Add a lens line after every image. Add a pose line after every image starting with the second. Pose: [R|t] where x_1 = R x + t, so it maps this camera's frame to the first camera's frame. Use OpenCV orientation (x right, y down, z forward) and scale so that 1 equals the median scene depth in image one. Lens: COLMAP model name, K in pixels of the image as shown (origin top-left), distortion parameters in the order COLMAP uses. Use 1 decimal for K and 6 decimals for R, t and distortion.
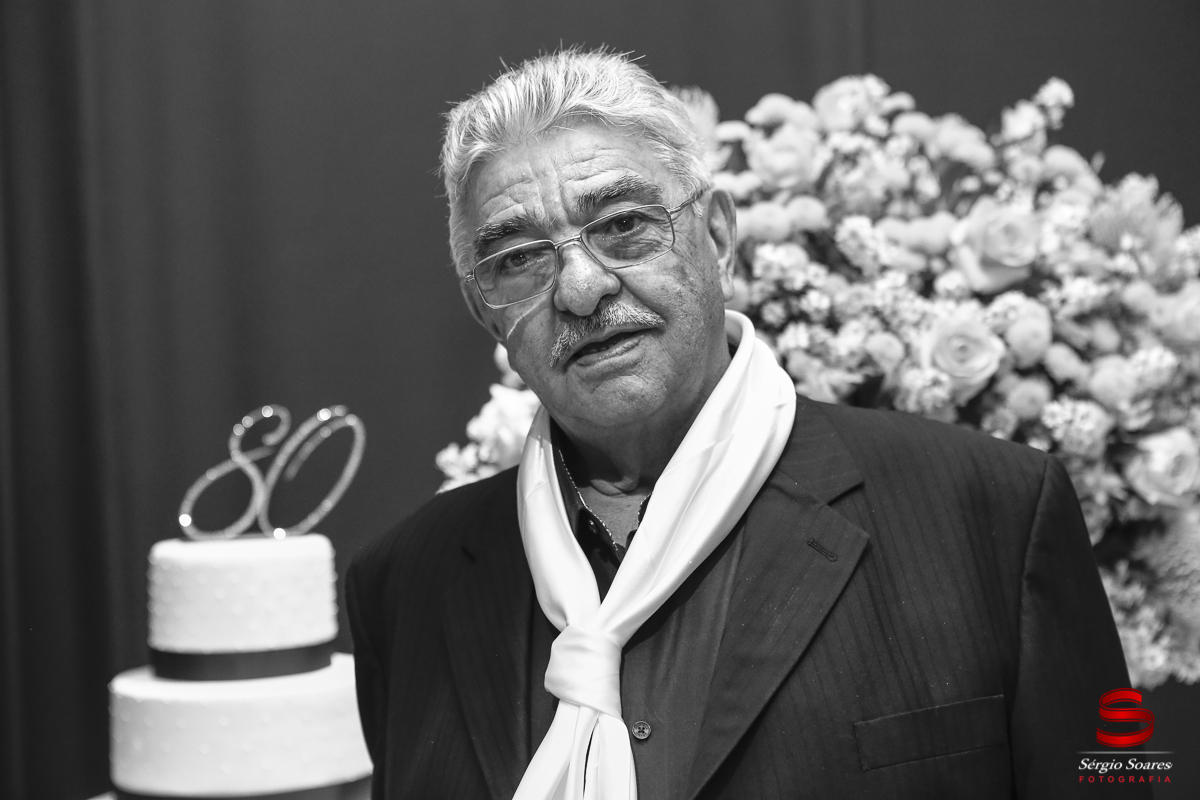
lens RADIAL K [[1857.9, 0, 600.0], [0, 1857.9, 400.0], [0, 0, 1]] dist [0.041298, 0.071726]
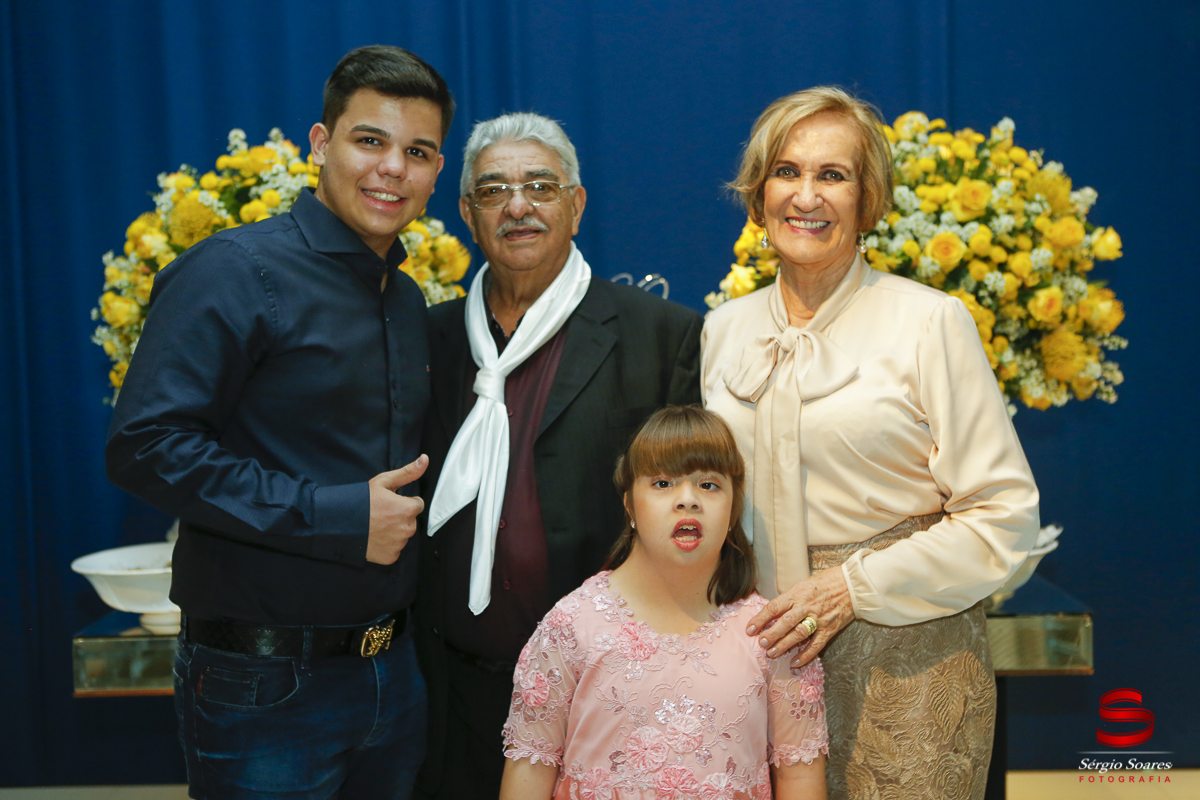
lens RADIAL K [[1531.0, 0, 600.0], [0, 1531.0, 400.0], [0, 0, 1]] dist [0.000339, 0.088262]
pose [[0.989809, 0.020470, -0.140921, 0.045379], [-0.009601, 0.996955, 0.077382, 0.014508], [0.142076, -0.075240, 0.986992, -0.817543]]
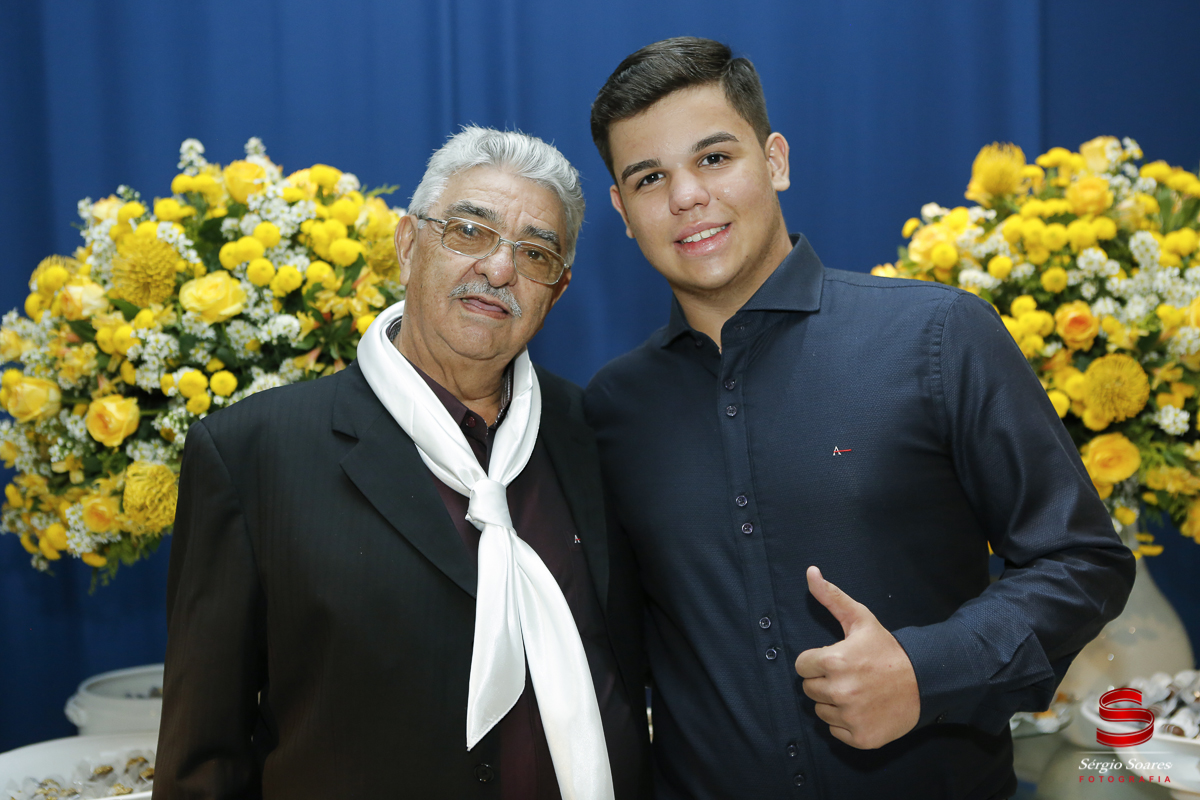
lens RADIAL K [[1531.0, 0, 600.0], [0, 1531.0, 400.0], [0, 0, 1]] dist [0.000339, 0.088262]
pose [[0.999857, 0.015895, -0.005689, -0.313912], [-0.015684, 0.999248, 0.035454, 0.006510], [0.006248, -0.035360, 0.999355, -0.319115]]
